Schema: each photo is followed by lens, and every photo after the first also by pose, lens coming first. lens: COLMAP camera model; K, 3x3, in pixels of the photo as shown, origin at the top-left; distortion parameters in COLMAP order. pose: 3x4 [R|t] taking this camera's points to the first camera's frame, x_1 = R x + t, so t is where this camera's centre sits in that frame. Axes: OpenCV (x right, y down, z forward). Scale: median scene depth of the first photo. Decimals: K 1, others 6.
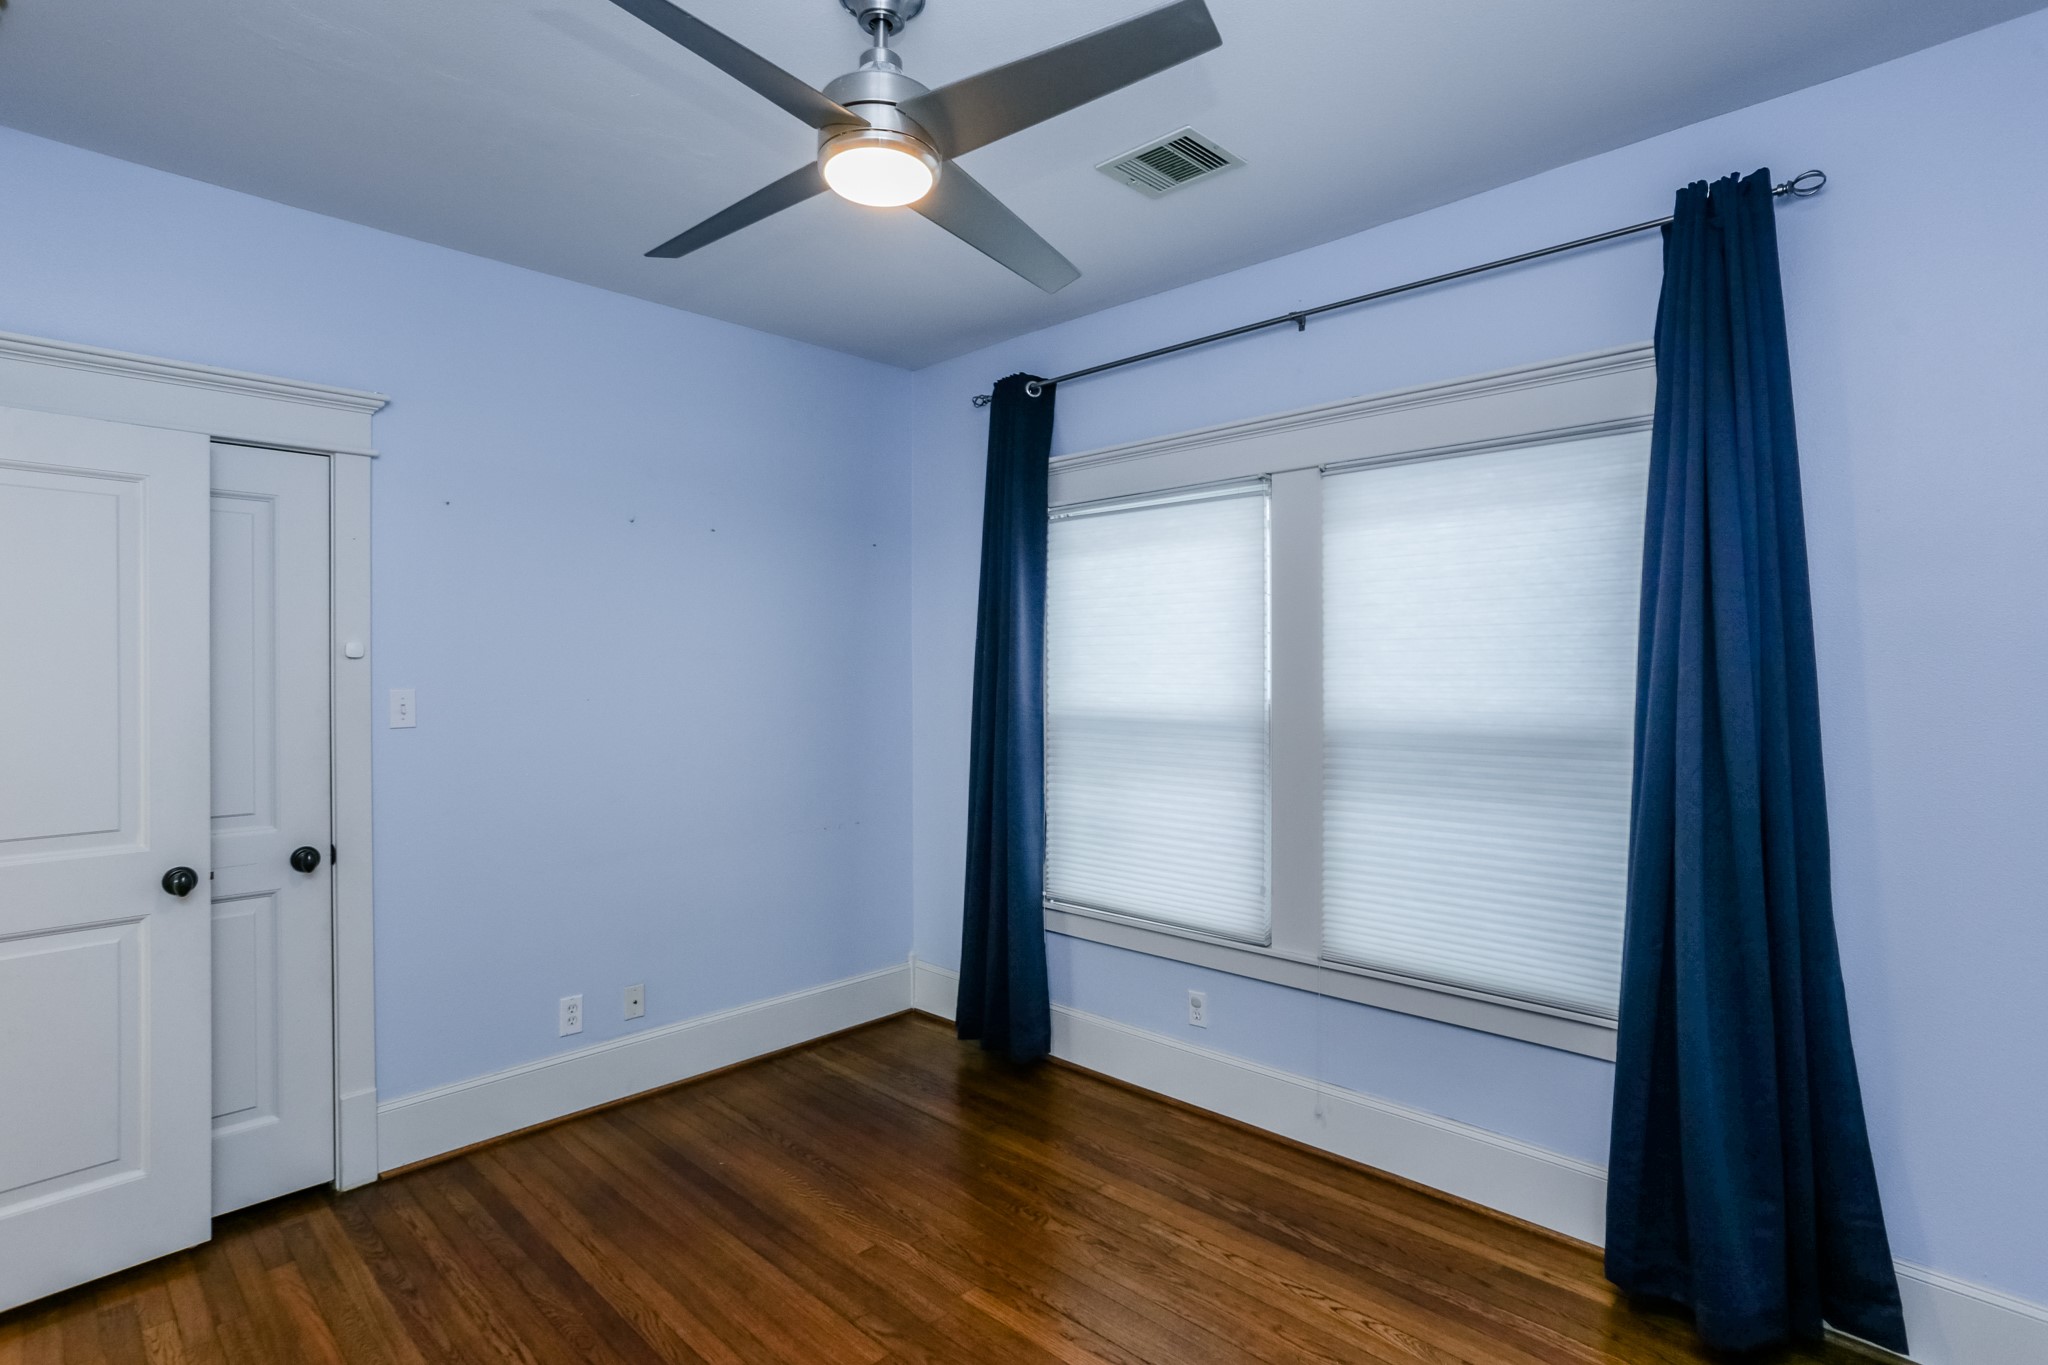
lens RADIAL K [[1021.0, 0, 1024.0], [0, 1021.0, 682.5], [0, 0, 1]] dist [-0.001069, -0.000153]
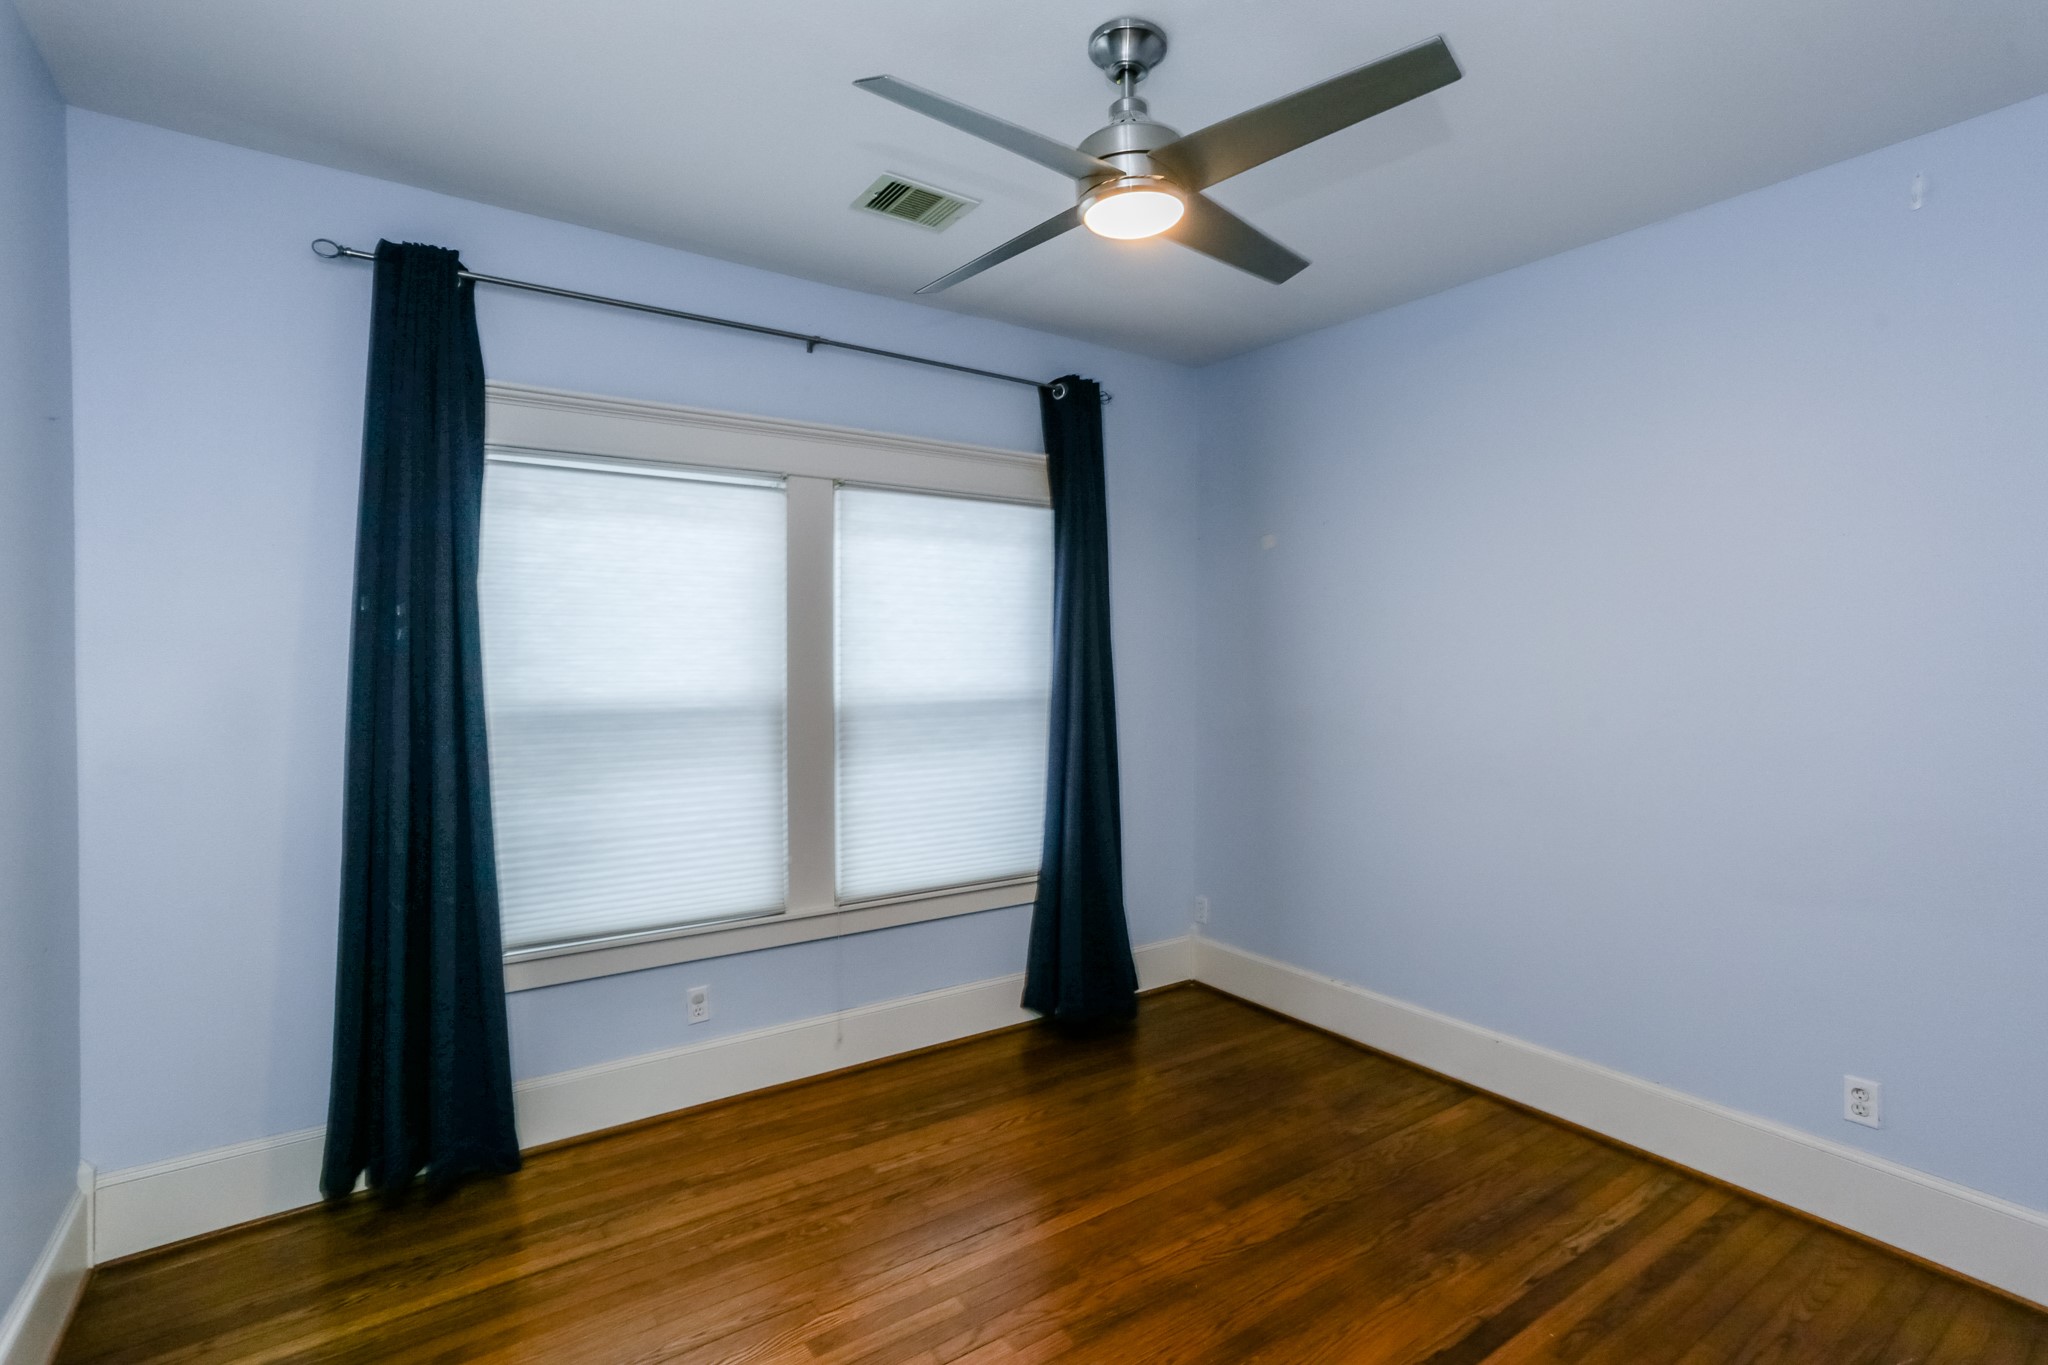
lens RADIAL K [[991.2, 0, 1036.9], [0, 991.2, 679.5], [0, 0, 1]] dist [-0.011312, 0.001058]
pose [[0.213527, -0.020584, 0.976720, -0.738525], [0.011445, 0.999762, 0.018567, -0.003919], [-0.976870, 0.007213, 0.213712, 0.527987]]
